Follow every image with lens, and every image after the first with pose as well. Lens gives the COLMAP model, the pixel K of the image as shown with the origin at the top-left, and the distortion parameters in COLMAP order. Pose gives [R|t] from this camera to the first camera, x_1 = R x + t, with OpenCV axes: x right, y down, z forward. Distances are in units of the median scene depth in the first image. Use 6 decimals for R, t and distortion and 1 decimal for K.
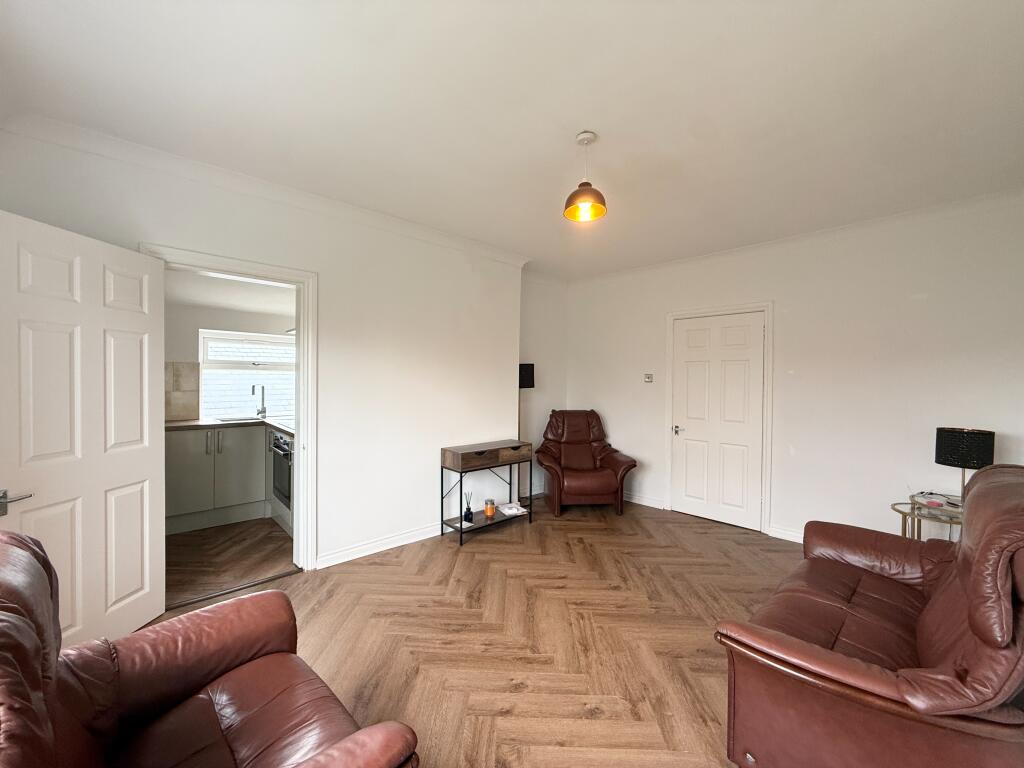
lens RADIAL K [[414.2, 0, 509.7], [0, 414.2, 383.3], [0, 0, 1]] dist [-0.002975, -0.000437]
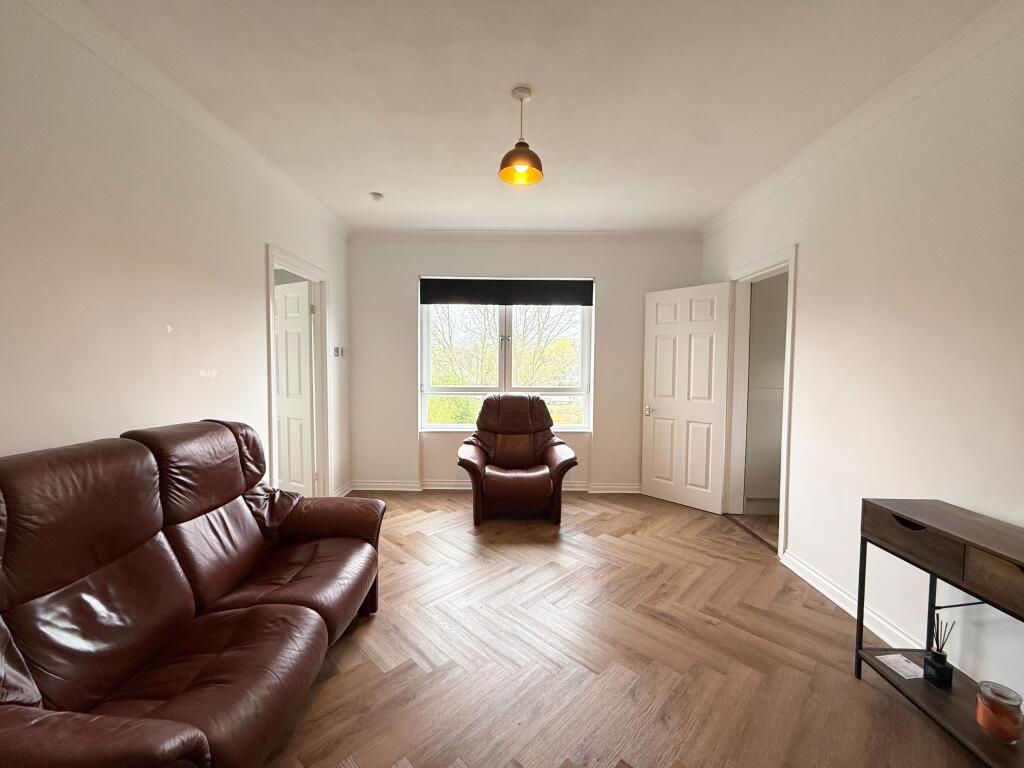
lens RADIAL K [[414.2, 0, 510.6], [0, 414.2, 384.1], [0, 0, 1]] dist [-0.002975, -0.000437]
pose [[-0.699521, 0.019589, -0.714344, 0.832938], [-0.022699, 0.998511, 0.049609, 0.016453], [0.714252, 0.050917, -0.698034, 1.571464]]
